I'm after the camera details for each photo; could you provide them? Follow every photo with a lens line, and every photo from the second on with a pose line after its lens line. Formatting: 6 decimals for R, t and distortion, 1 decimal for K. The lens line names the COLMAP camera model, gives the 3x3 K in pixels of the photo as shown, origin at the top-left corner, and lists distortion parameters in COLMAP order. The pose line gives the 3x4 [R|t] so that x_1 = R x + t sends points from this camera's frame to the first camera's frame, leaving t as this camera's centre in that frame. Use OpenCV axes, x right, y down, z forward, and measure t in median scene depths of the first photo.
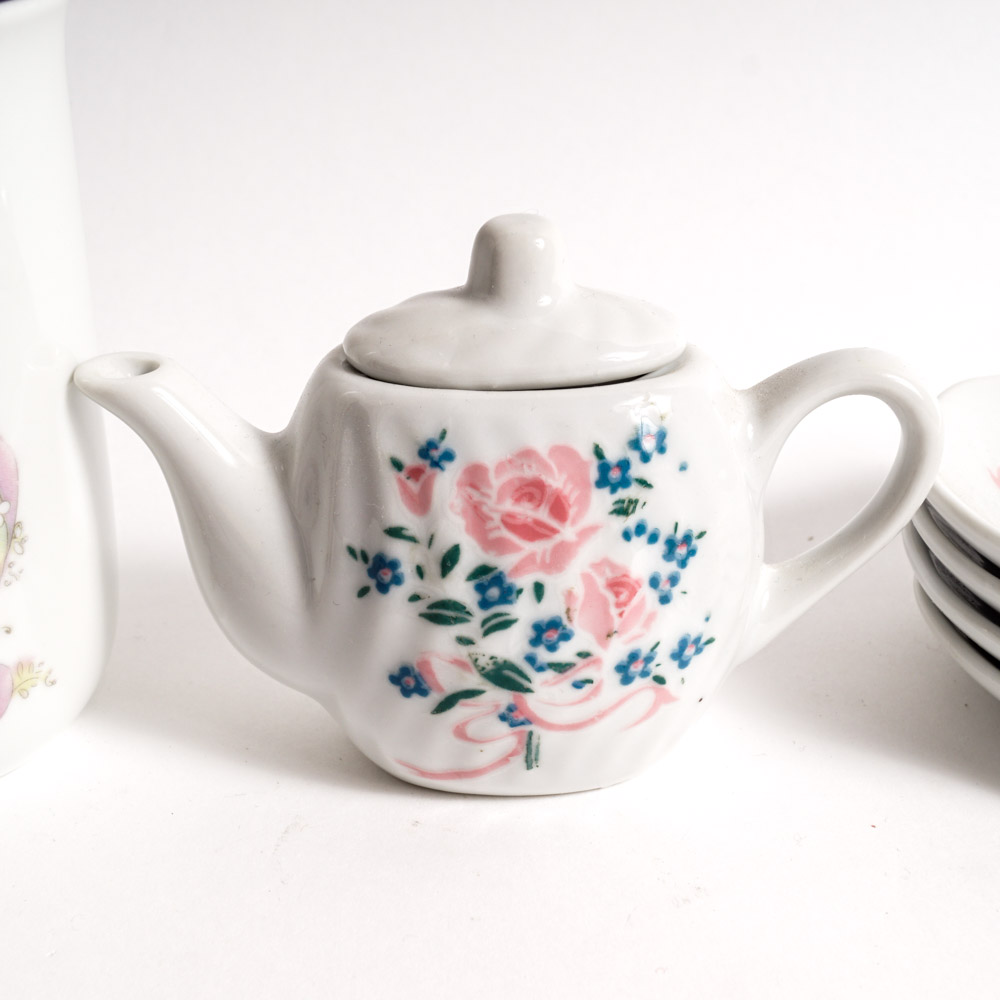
lens RADIAL K [[1586.6, 0, 502.2], [0, 1586.6, 501.2], [0, 0, 1]] dist [-0.073385, 0.000000]
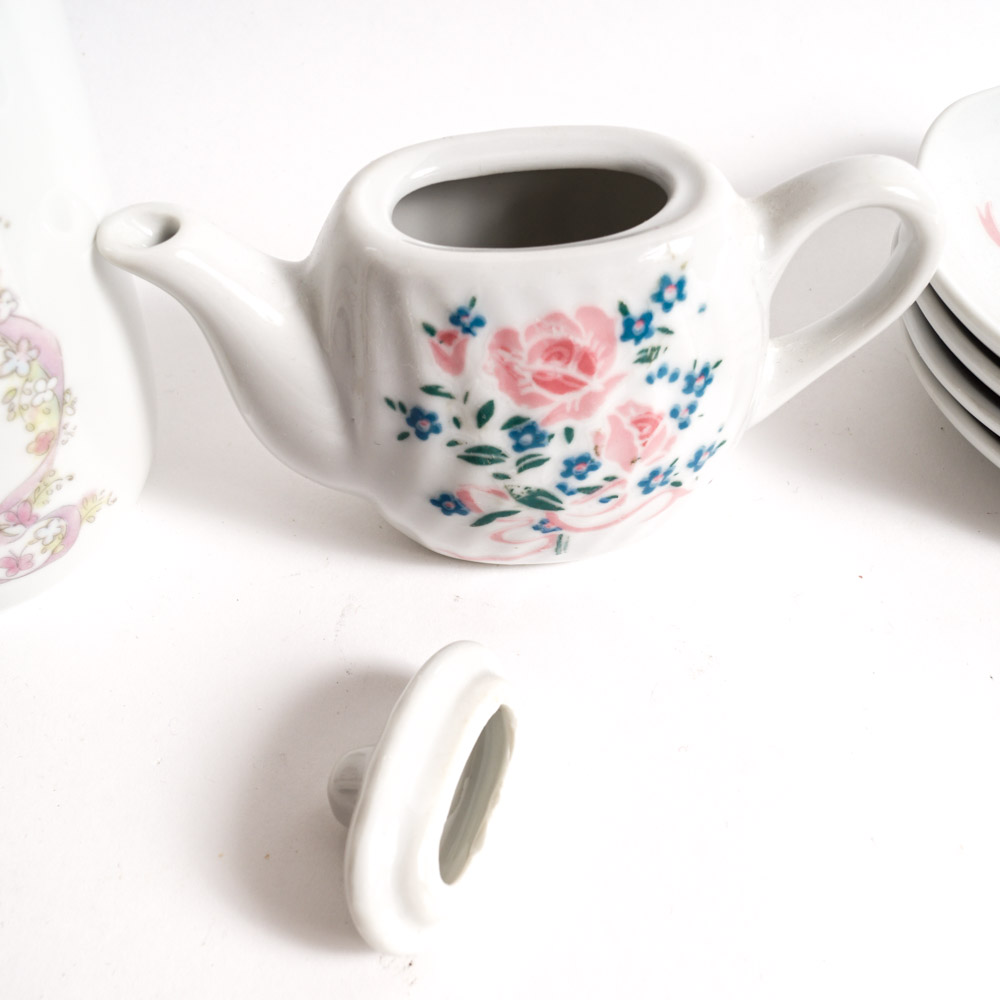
lens RADIAL K [[1511.6, 0, 492.5], [0, 1511.6, 498.2], [0, 0, 1]] dist [-0.102426, 0.000000]
pose [[0.997740, -0.062313, 0.025123, -0.055731], [0.046555, 0.910811, 0.410189, -0.319211], [-0.048443, -0.408093, 0.911654, 0.052417]]
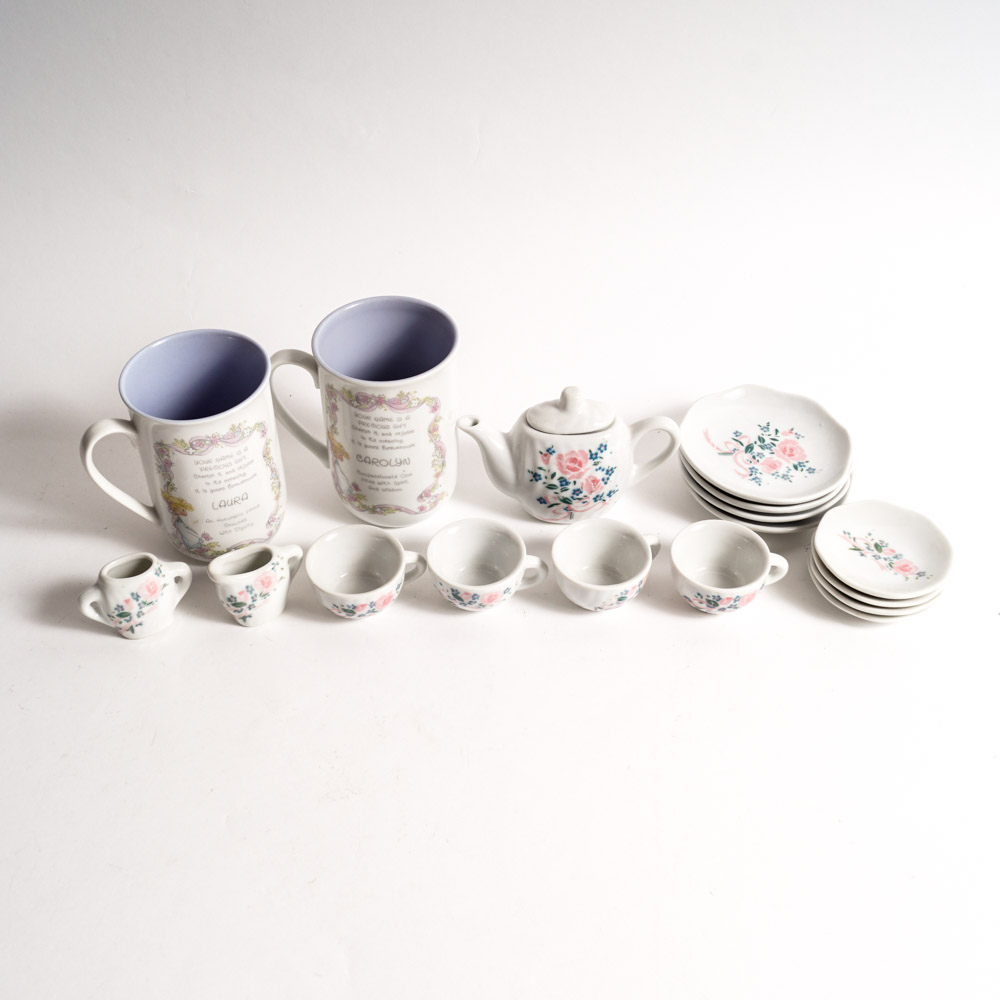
lens RADIAL K [[1409.6, 0, 504.0], [0, 1409.6, 499.5], [0, 0, 1]] dist [-0.004194, 0.000000]
pose [[0.999825, 0.015335, -0.010753, -0.118805], [-0.011310, 0.951949, 0.306049, -1.004161], [0.014929, -0.305874, 0.951955, -2.464484]]
